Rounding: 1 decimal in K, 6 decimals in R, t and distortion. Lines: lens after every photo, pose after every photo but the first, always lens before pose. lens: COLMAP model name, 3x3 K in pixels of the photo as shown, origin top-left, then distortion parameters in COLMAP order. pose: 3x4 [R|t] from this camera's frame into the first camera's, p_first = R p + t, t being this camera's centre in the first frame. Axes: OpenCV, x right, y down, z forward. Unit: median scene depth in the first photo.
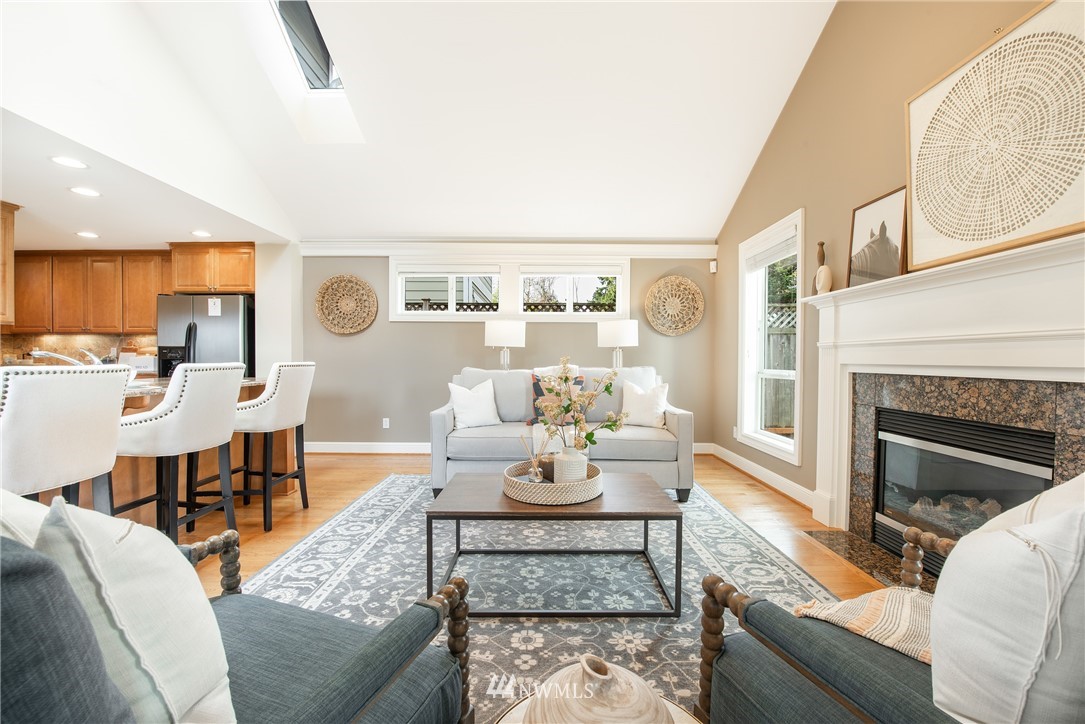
lens RADIAL K [[427.9, 0, 532.2], [0, 427.9, 359.3], [0, 0, 1]] dist [-0.008868, -0.002138]
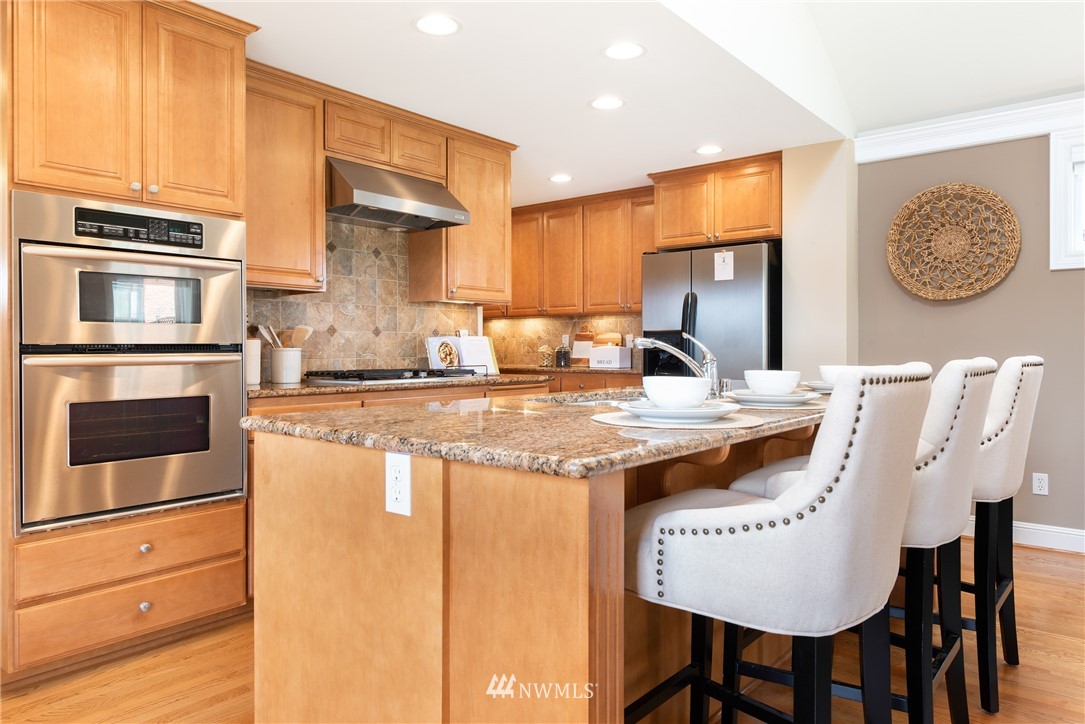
lens RADIAL K [[713.7, 0, 547.3], [0, 713.7, 350.8], [0, 0, 1]] dist [0.004261, -0.002774]
pose [[0.776760, -0.001185, -0.629795, -0.280005], [0.001920, 0.999998, 0.000487, -0.000765], [0.629793, -0.001588, 0.776761, 0.033369]]
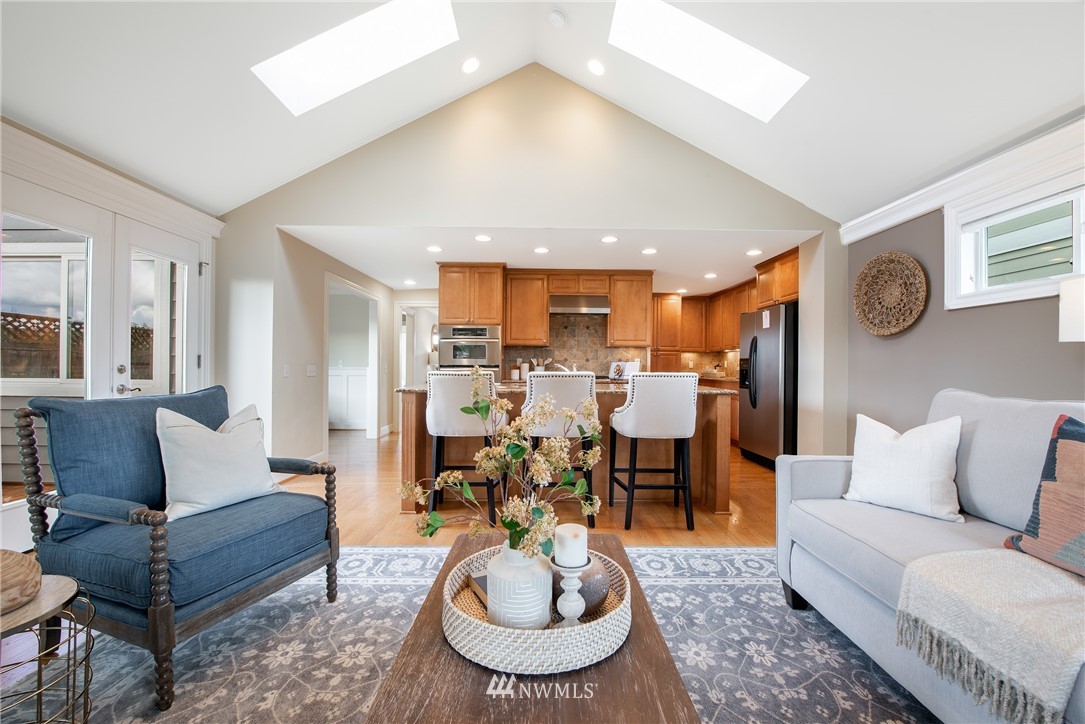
lens RADIAL K [[427.9, 0, 552.9], [0, 427.9, 361.0], [0, 0, 1]] dist [-0.008868, -0.002138]
pose [[0.032854, -0.013863, -0.999364, 0.260286], [-0.009436, 0.999855, -0.014180, -0.002701], [0.999416, 0.009896, 0.032718, 0.434437]]
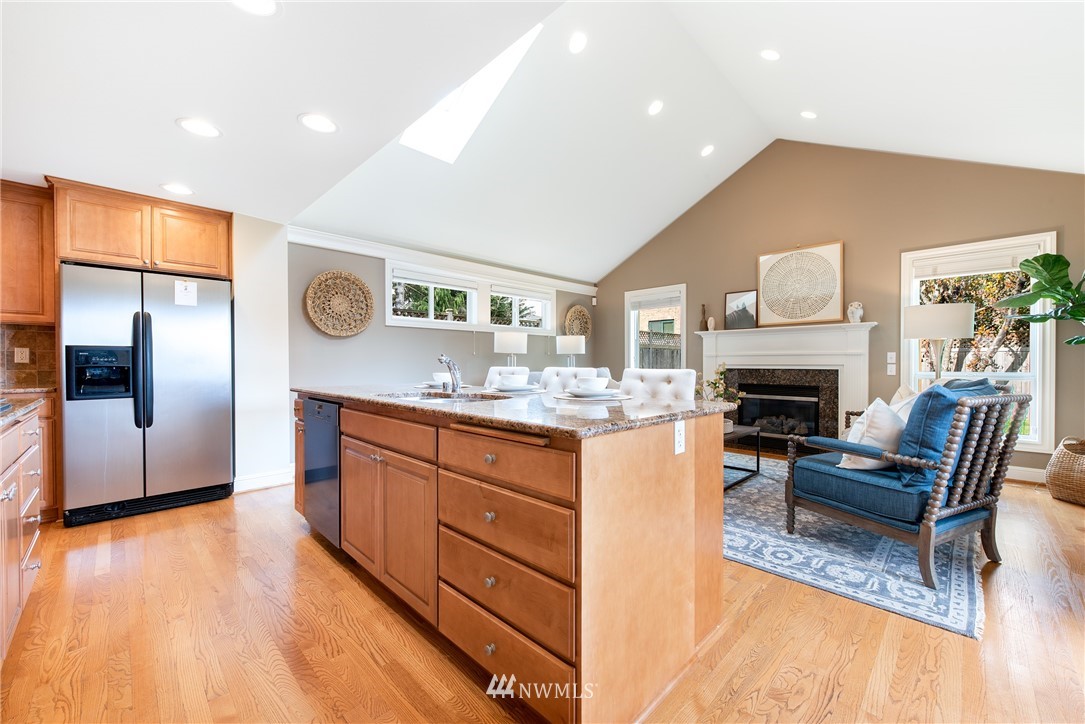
lens RADIAL K [[427.9, 0, 538.0], [0, 427.9, 366.1], [0, 0, 1]] dist [-0.008868, -0.002138]
pose [[0.712879, -0.008904, 0.701231, -0.797498], [0.005395, 0.999959, 0.007213, -0.001813], [-0.701266, -0.001359, 0.712898, 0.067962]]
